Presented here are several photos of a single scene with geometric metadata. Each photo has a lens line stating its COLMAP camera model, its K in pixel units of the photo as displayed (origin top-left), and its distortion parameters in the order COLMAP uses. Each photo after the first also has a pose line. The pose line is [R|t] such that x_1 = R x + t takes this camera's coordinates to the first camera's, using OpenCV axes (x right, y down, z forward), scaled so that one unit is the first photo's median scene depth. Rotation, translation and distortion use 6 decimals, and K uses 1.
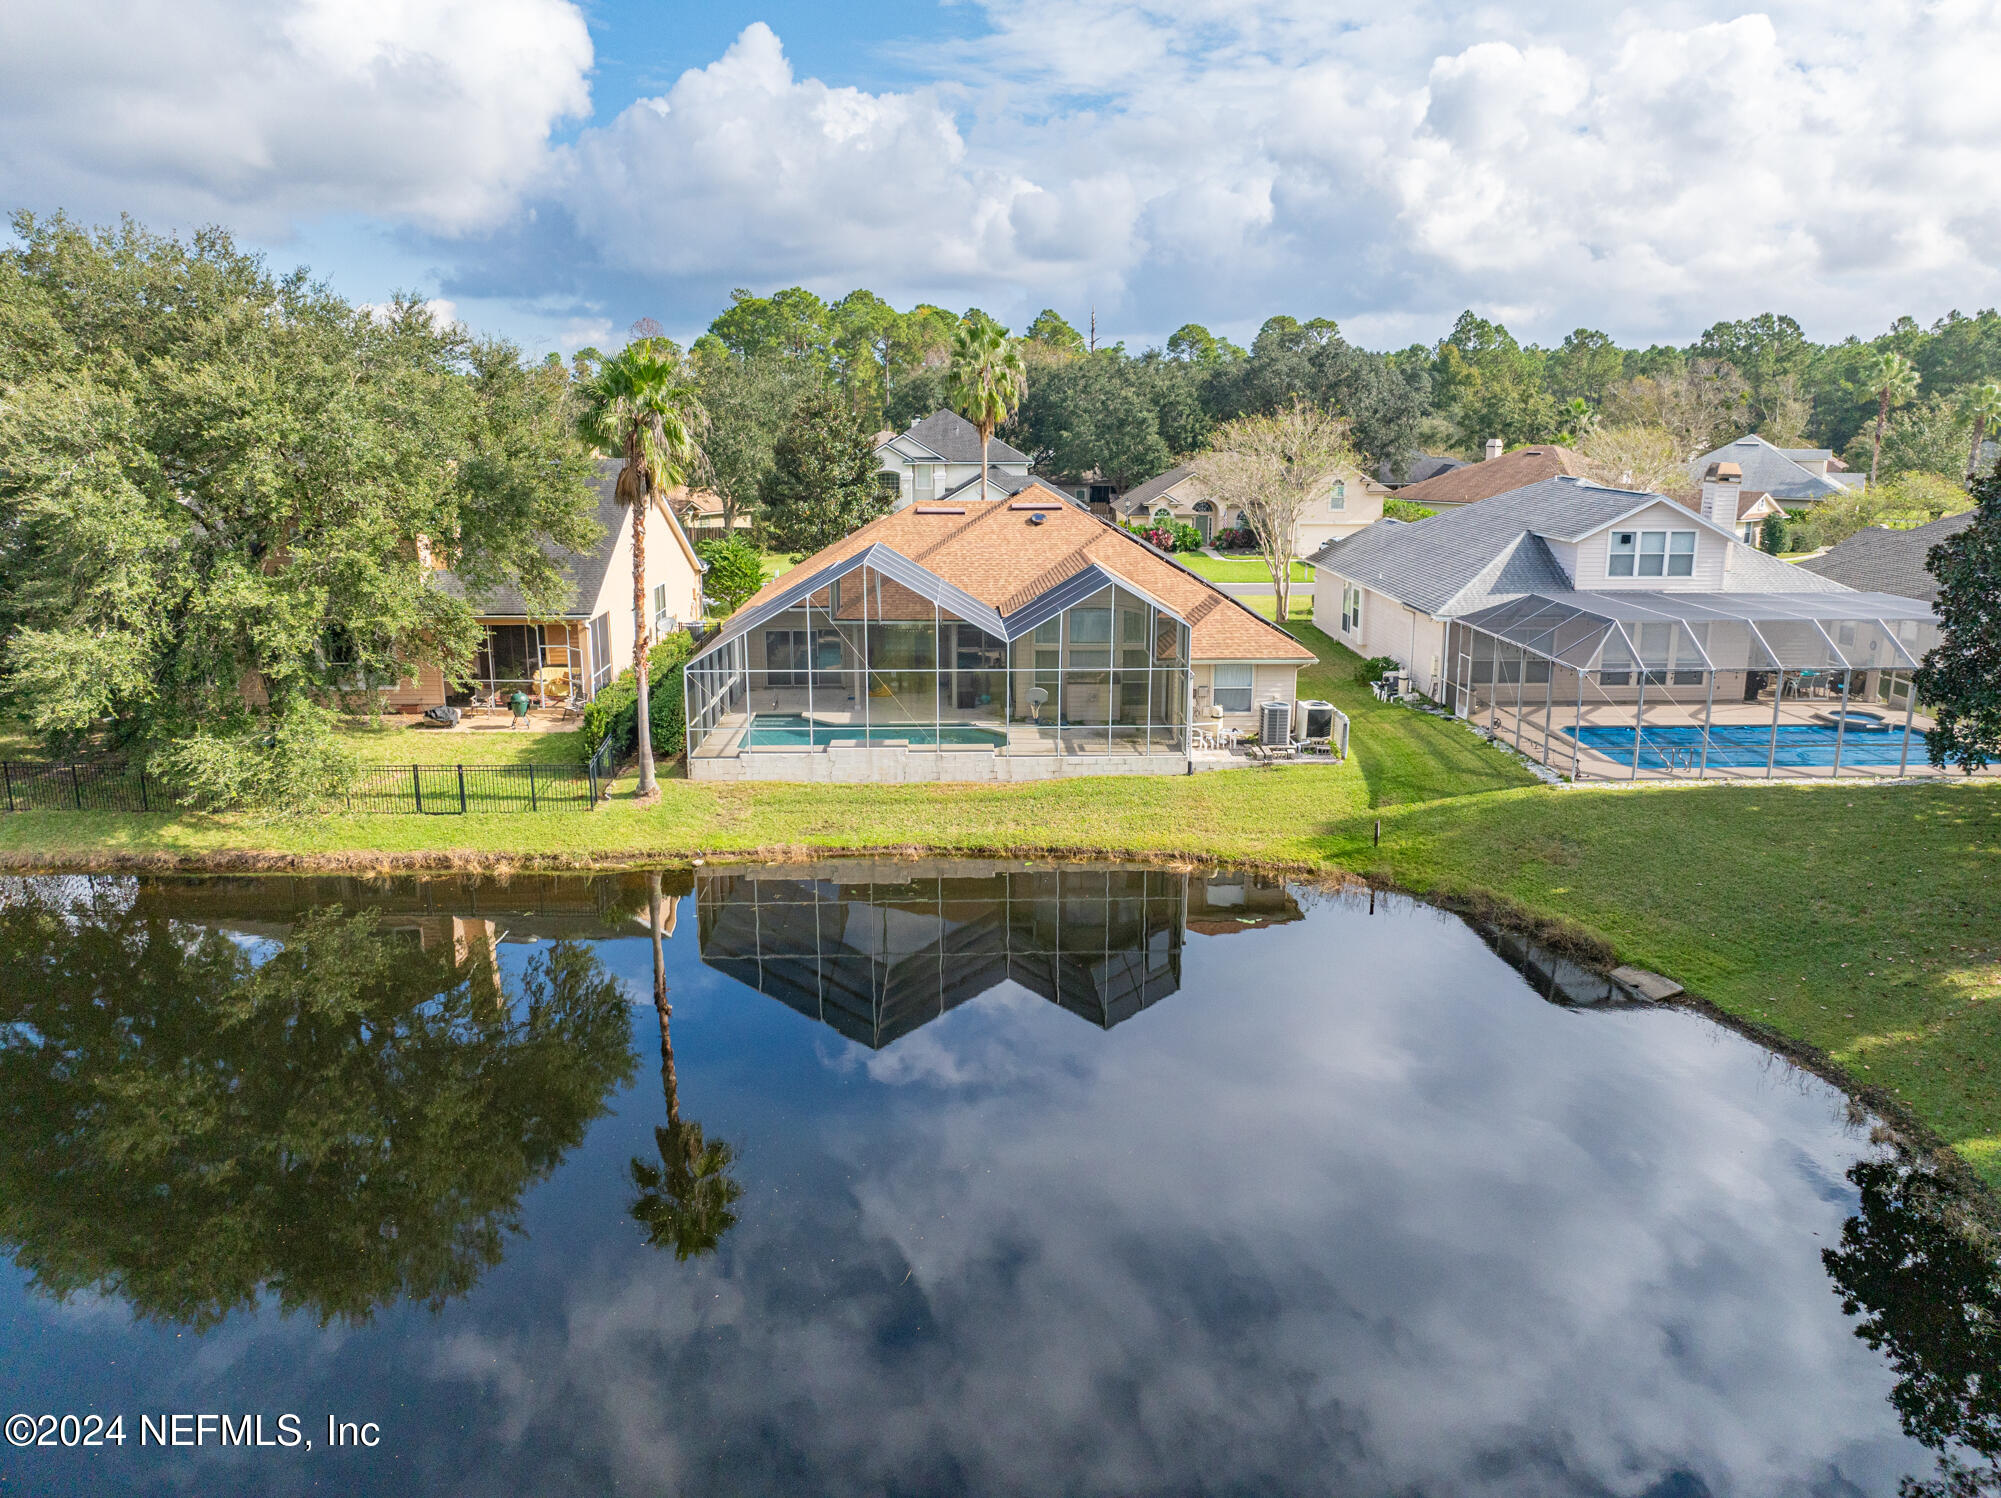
lens RADIAL K [[1409.1, 0, 1001.3], [0, 1409.1, 735.1], [0, 0, 1]] dist [-0.044009, 0.013486]
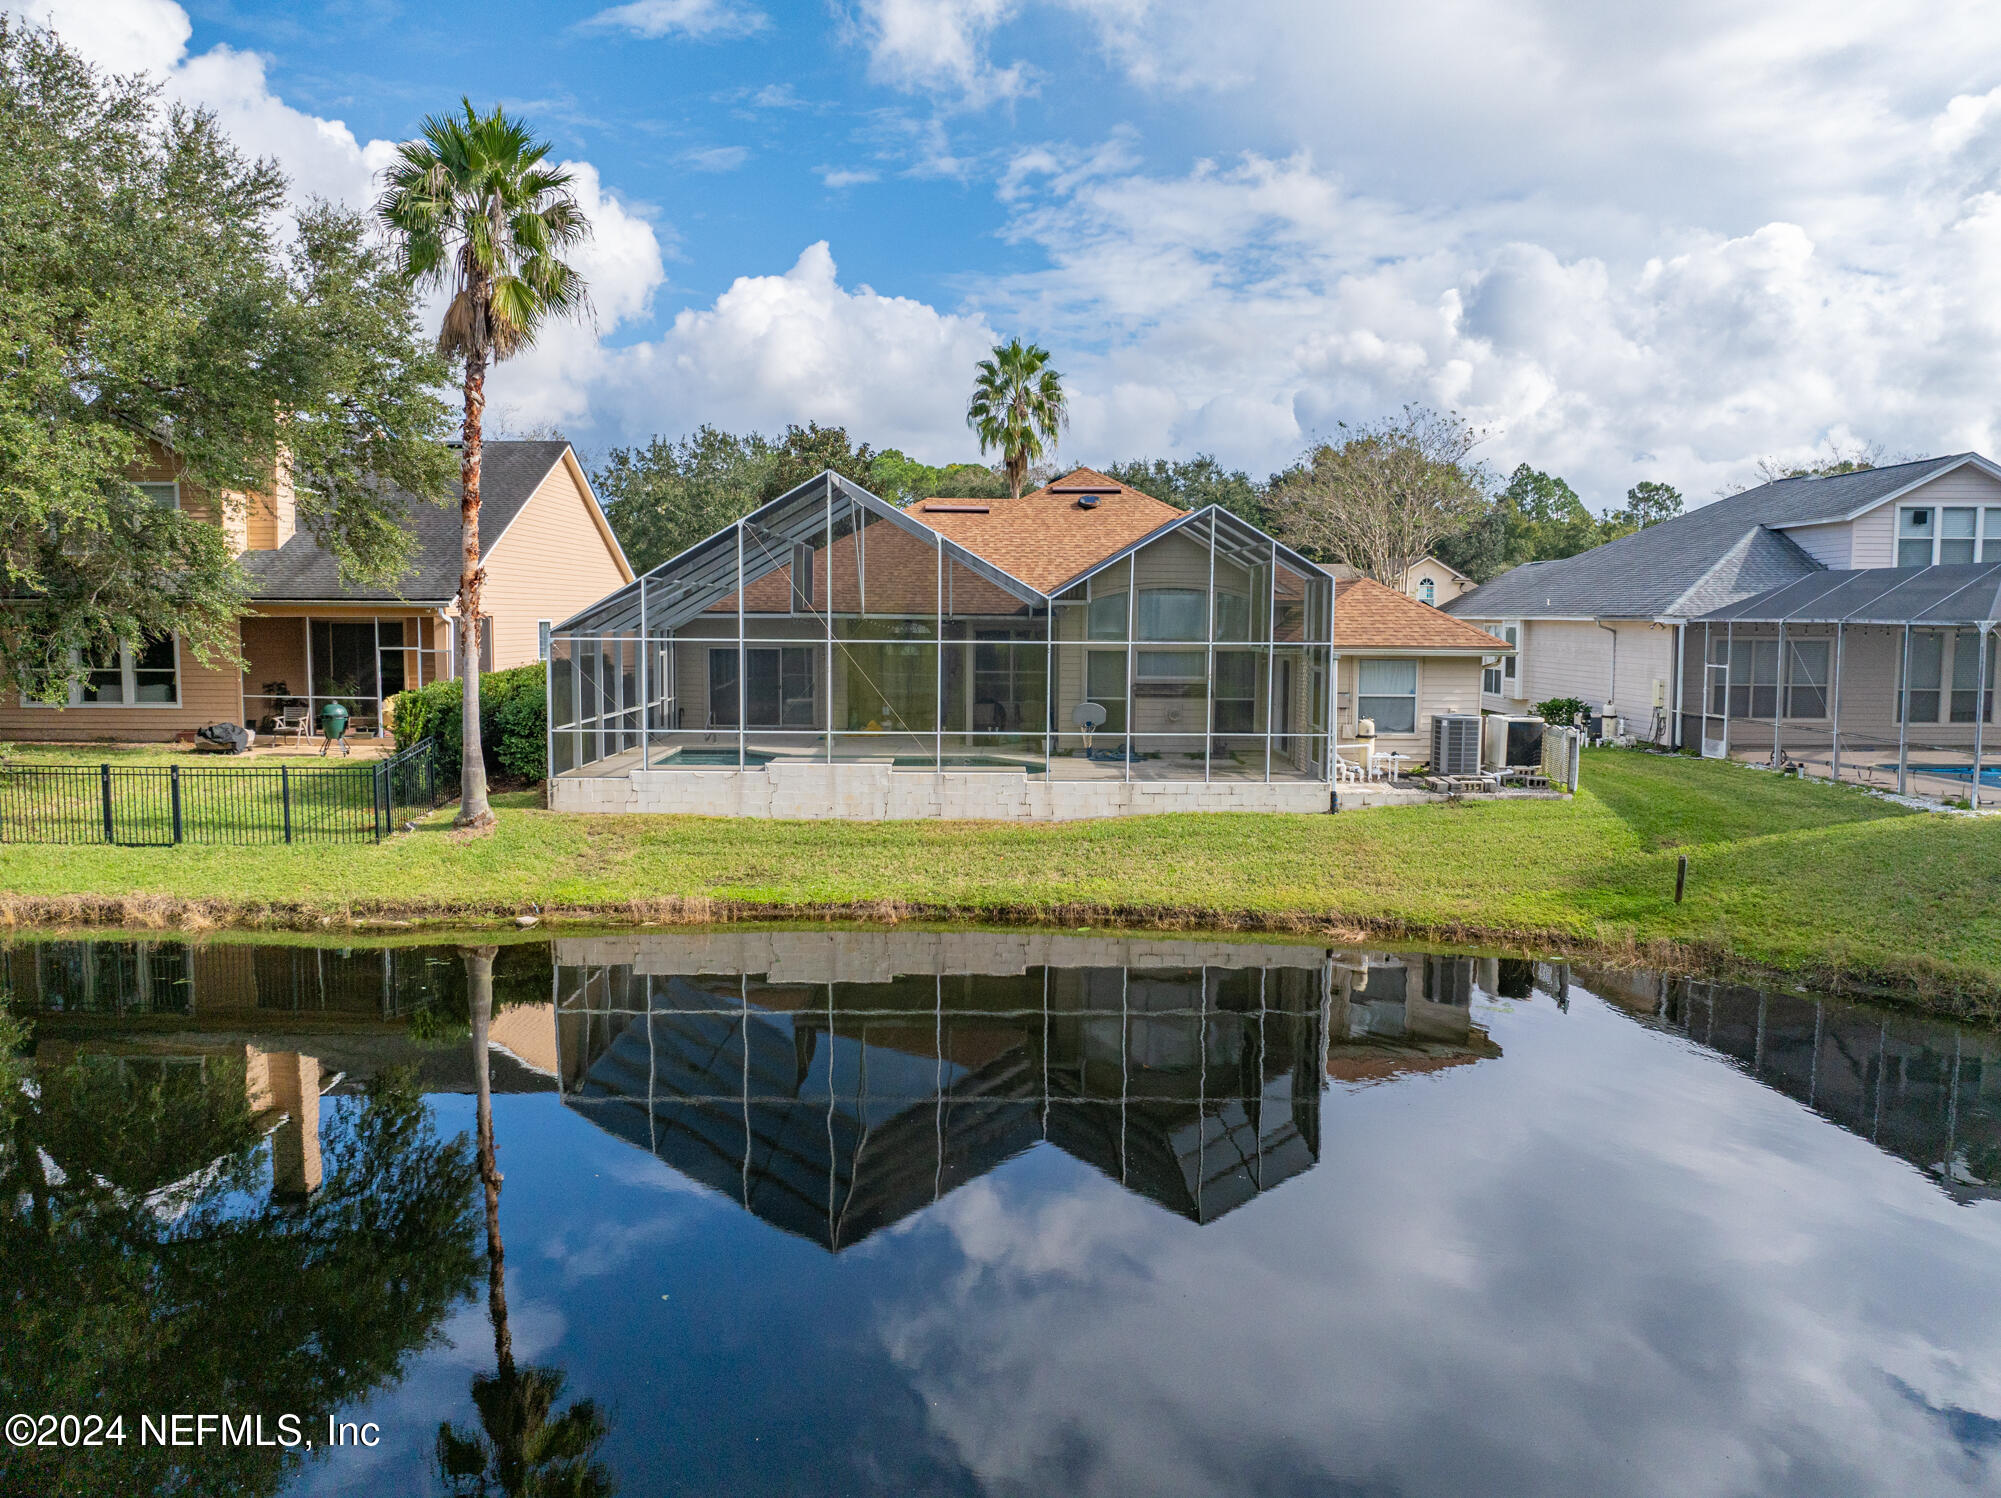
lens RADIAL K [[1406.3, 0, 999.8], [0, 1406.3, 733.6], [0, 0, 1]] dist [-0.045359, 0.004647]
pose [[0.999704, 0.007800, -0.023054, -0.002563], [-0.010991, 0.989843, -0.141741, 0.084257], [0.021714, 0.141953, 0.989635, 0.364987]]
